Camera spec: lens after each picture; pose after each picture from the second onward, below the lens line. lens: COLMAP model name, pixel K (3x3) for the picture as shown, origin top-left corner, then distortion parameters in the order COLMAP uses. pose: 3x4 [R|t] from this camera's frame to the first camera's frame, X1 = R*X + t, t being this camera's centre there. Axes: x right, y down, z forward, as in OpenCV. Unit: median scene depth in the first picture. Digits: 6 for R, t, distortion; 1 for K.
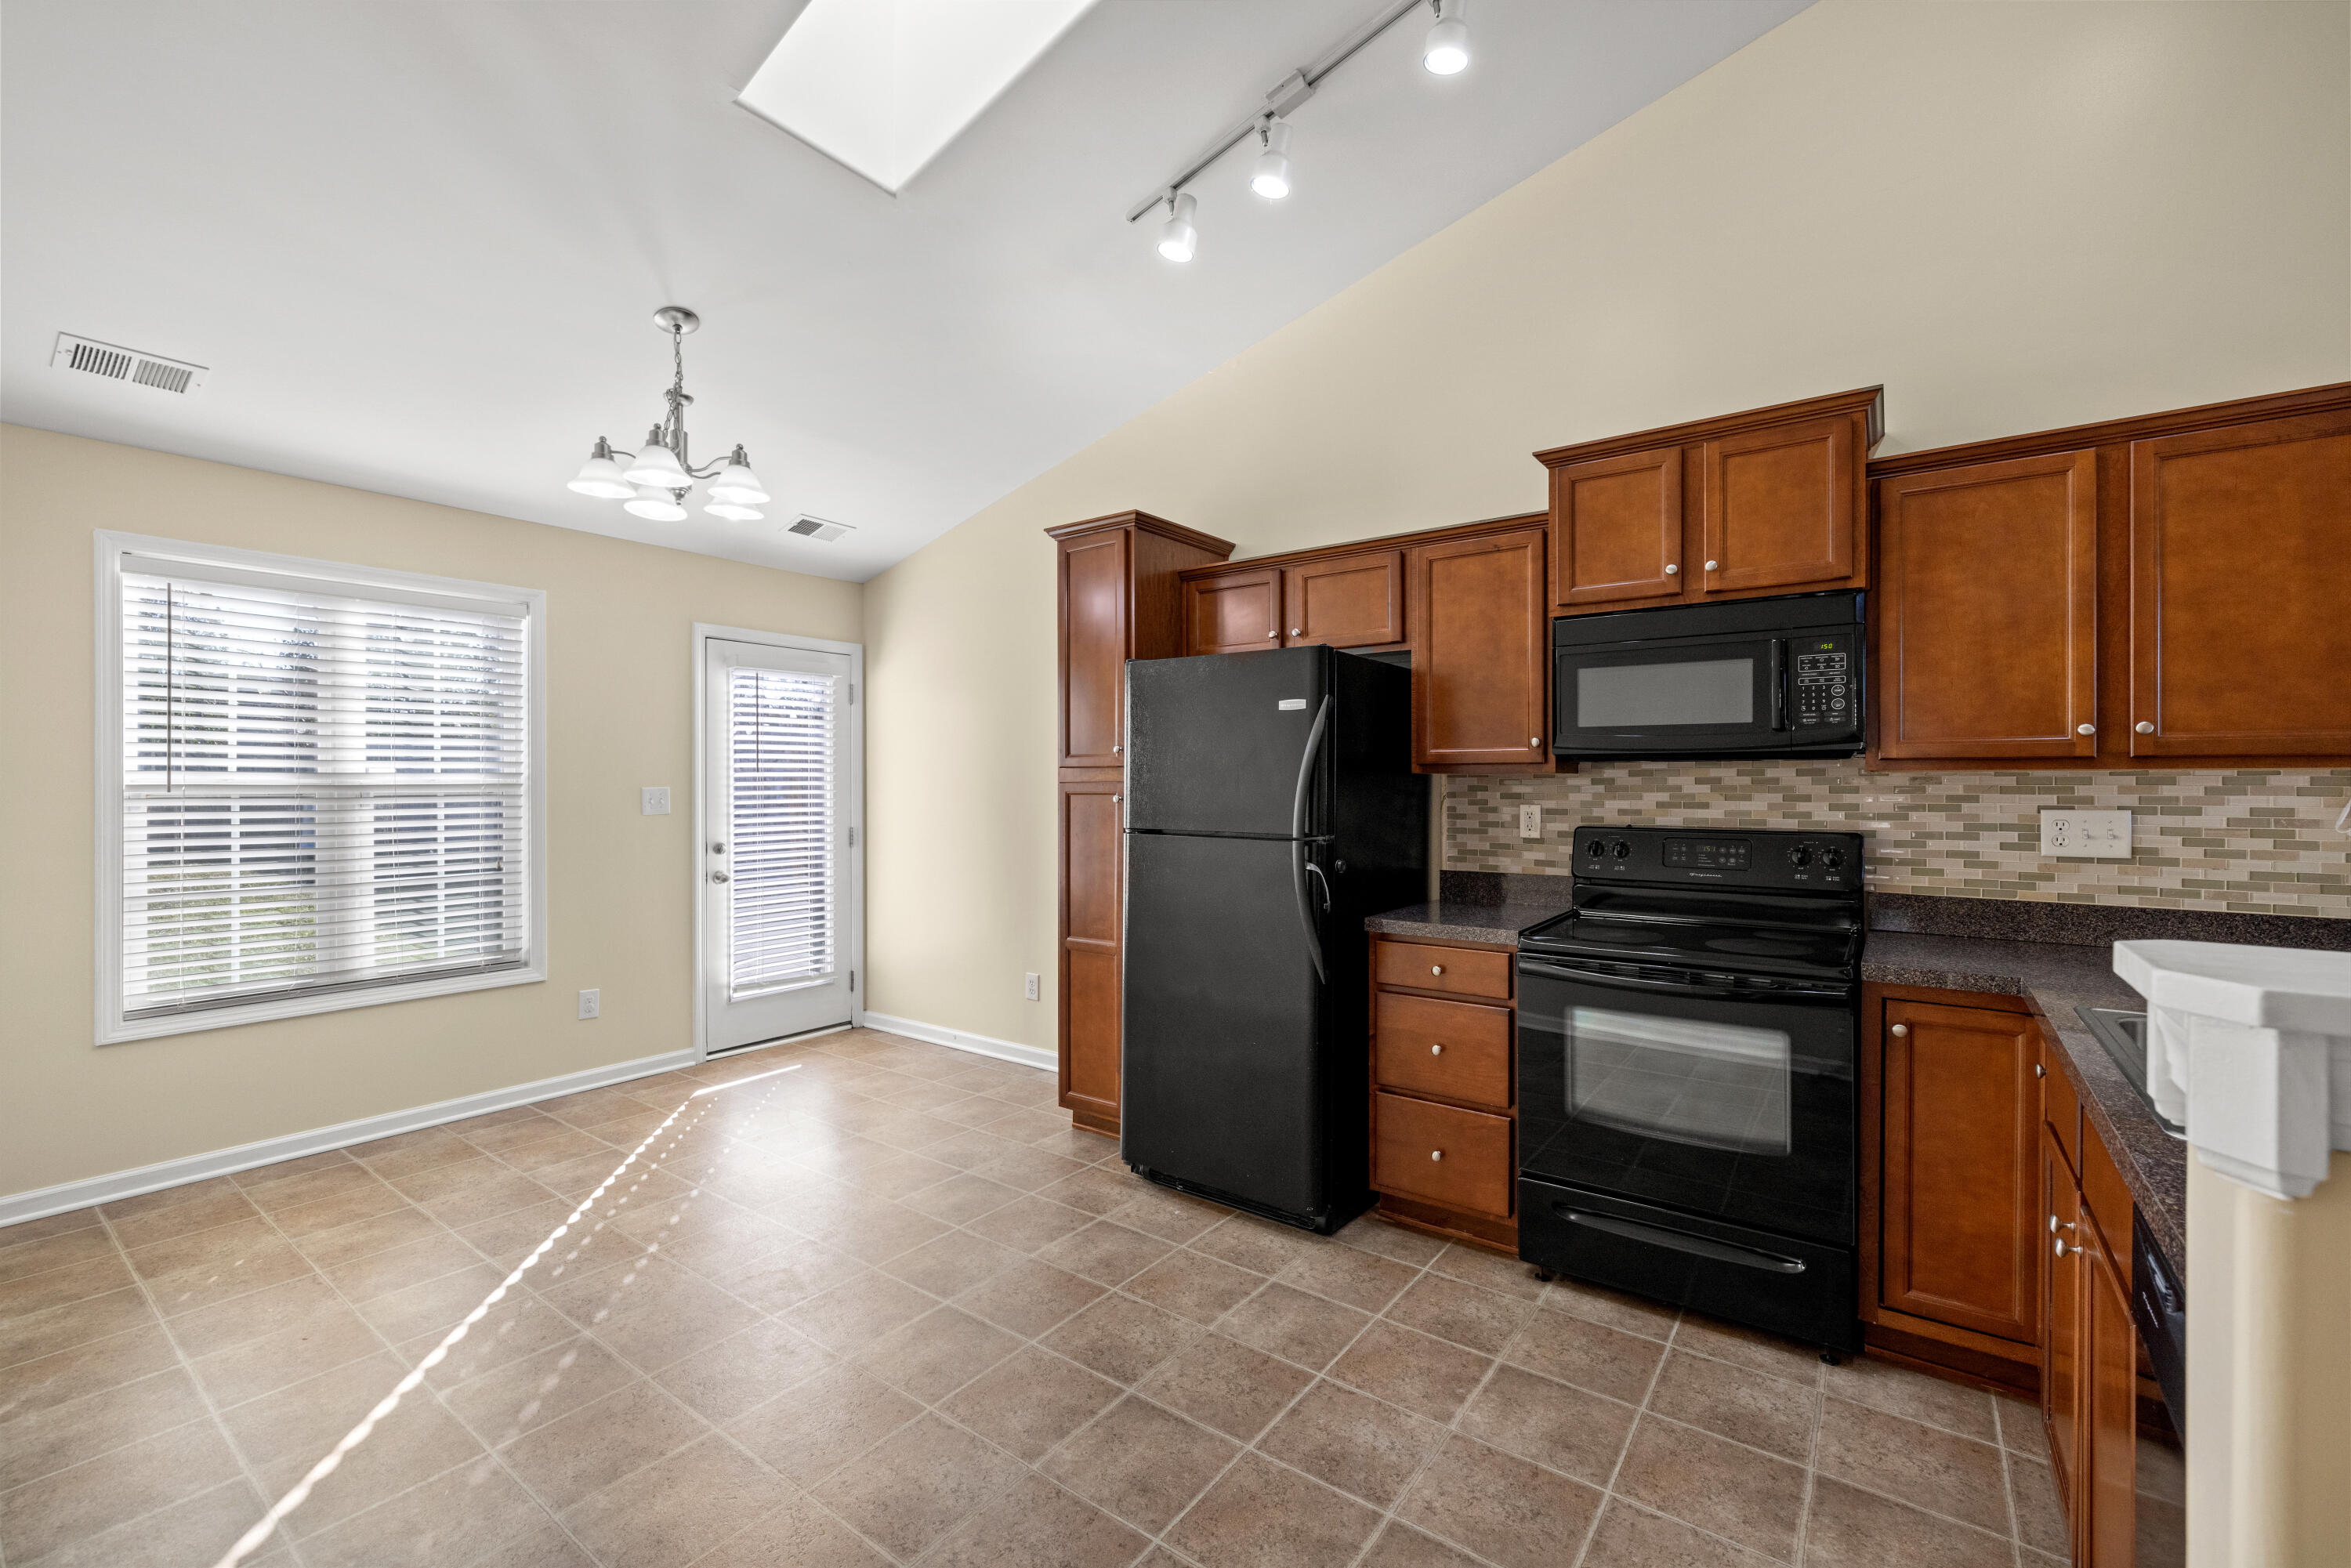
lens RADIAL K [[982.2, 0, 1174.8], [0, 982.2, 785.5], [0, 0, 1]] dist [0.001861, 0.000276]
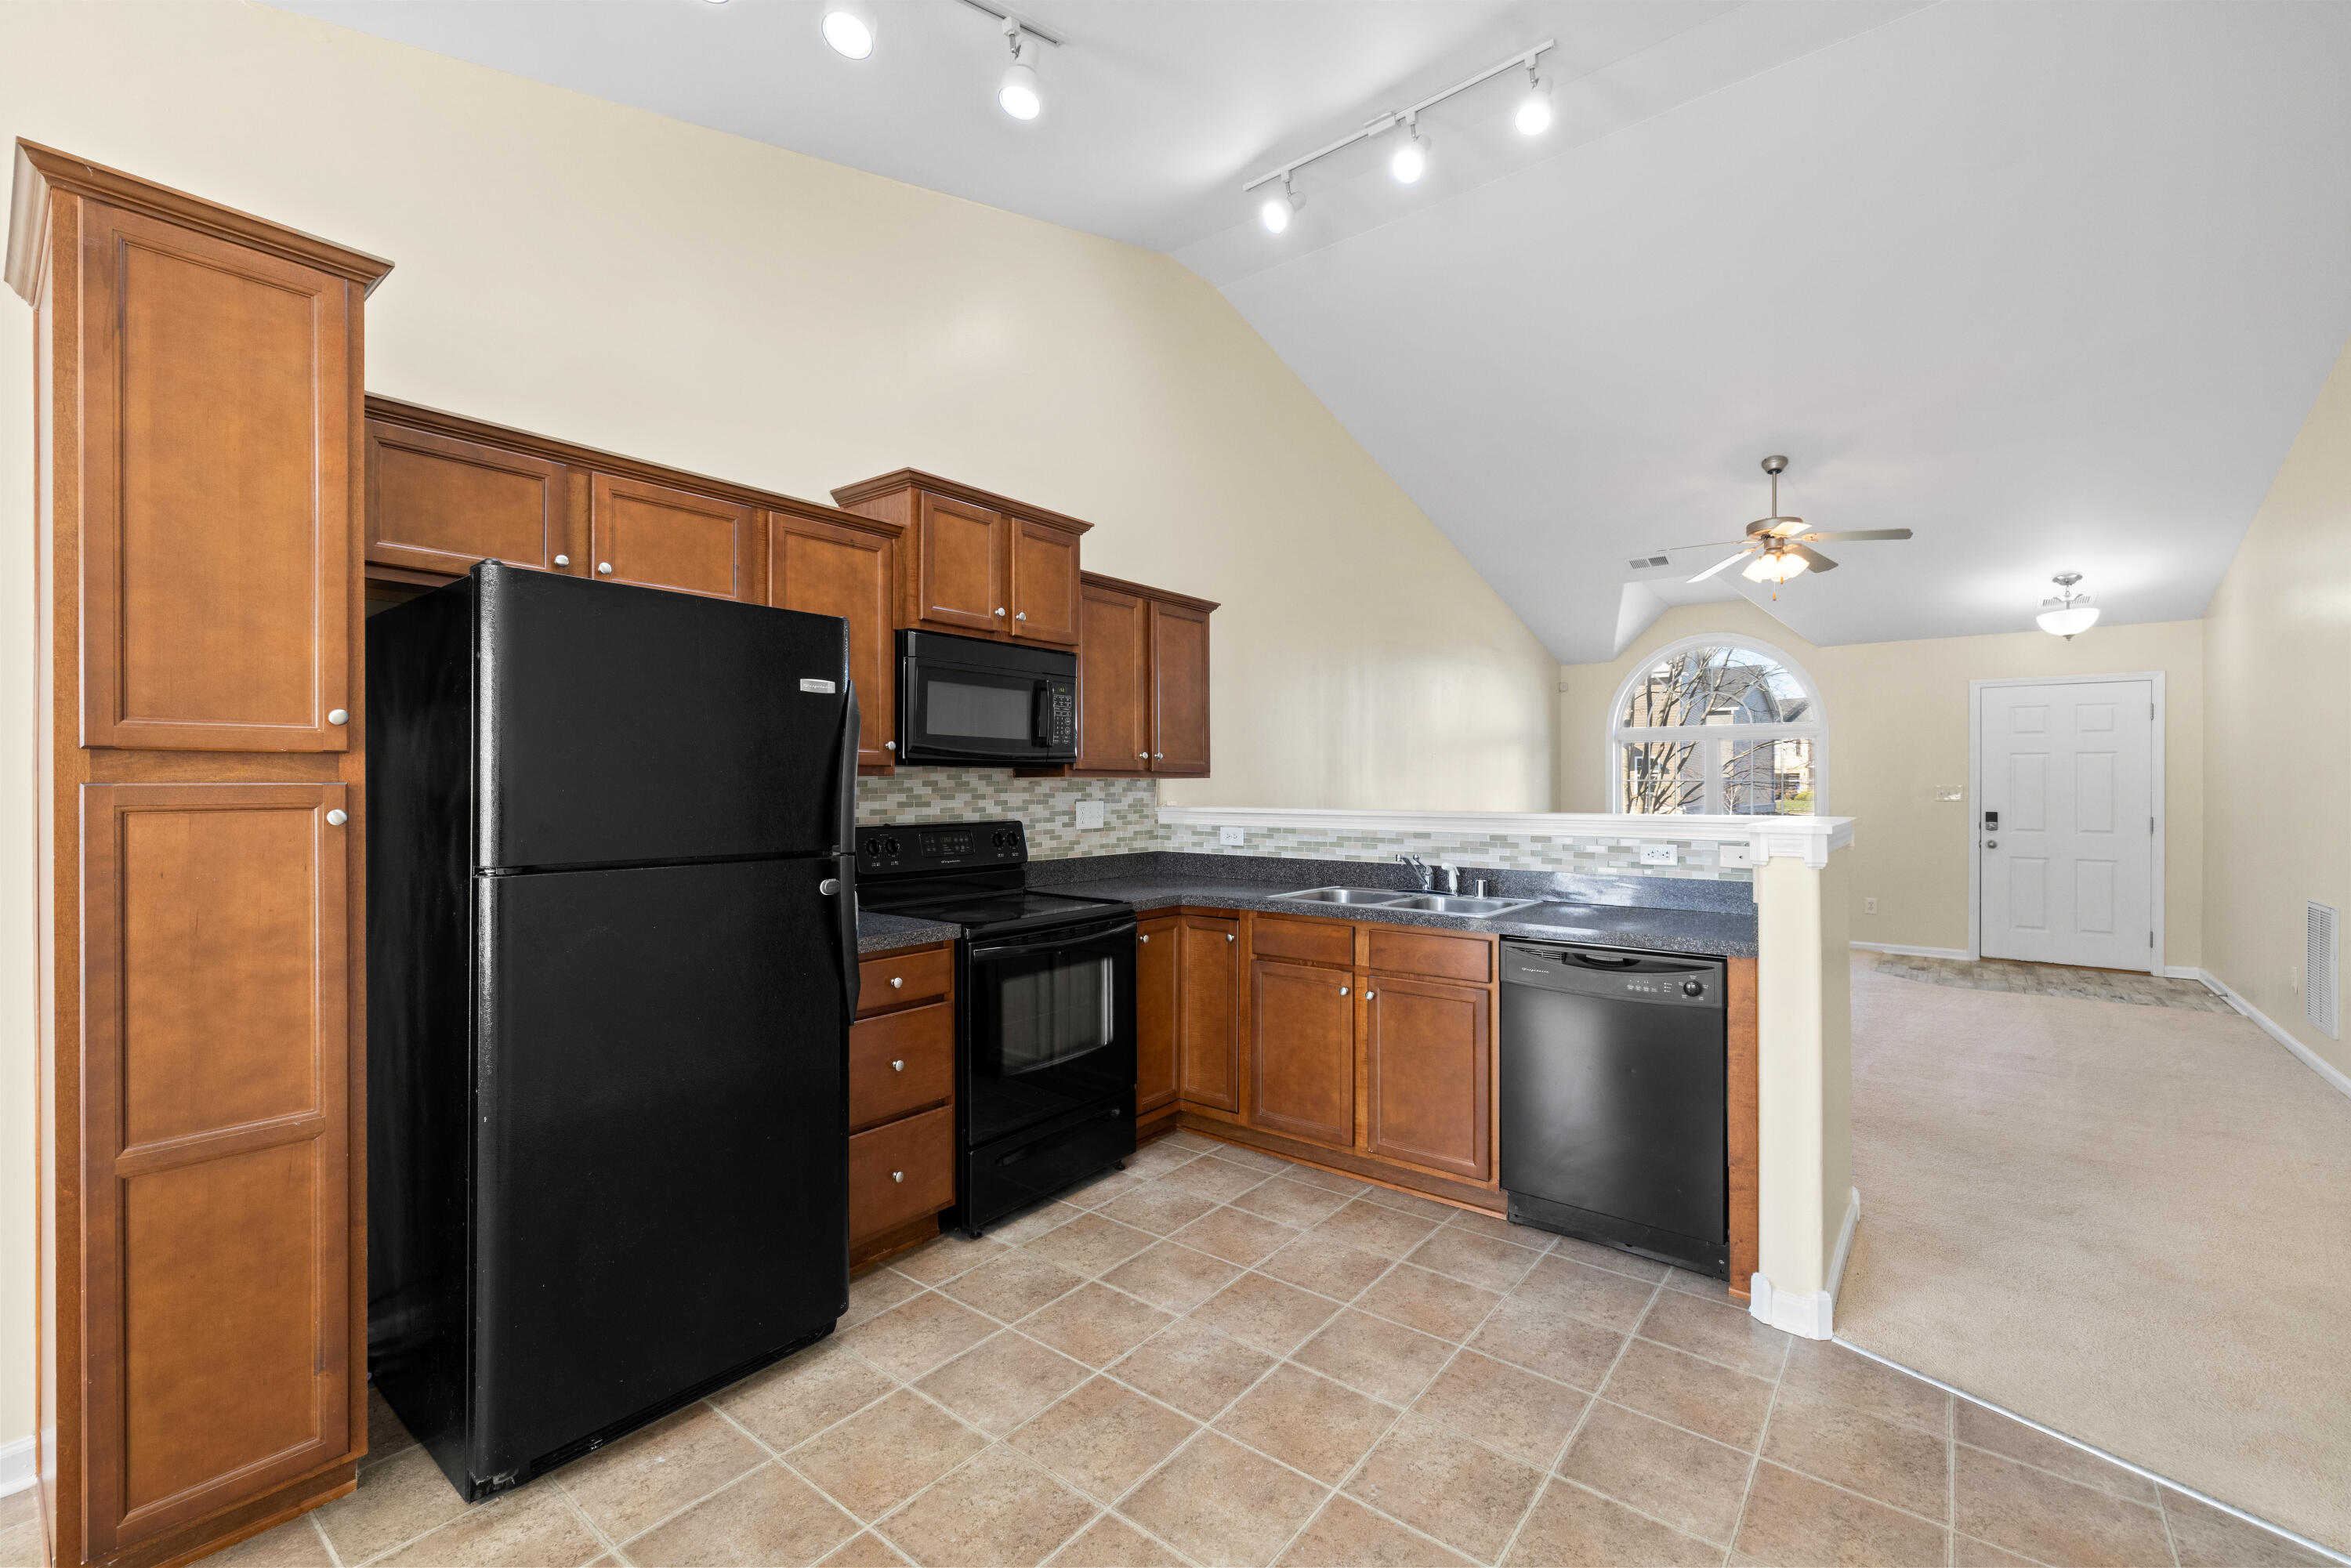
lens RADIAL K [[982.2, 0, 1170.0], [0, 982.2, 788.8], [0, 0, 1]] dist [0.001861, 0.000276]
pose [[0.034065, -0.003149, 0.999415, -0.726622], [0.002061, 0.999993, 0.003081, -0.001742], [-0.999418, 0.001955, 0.034071, 0.757208]]
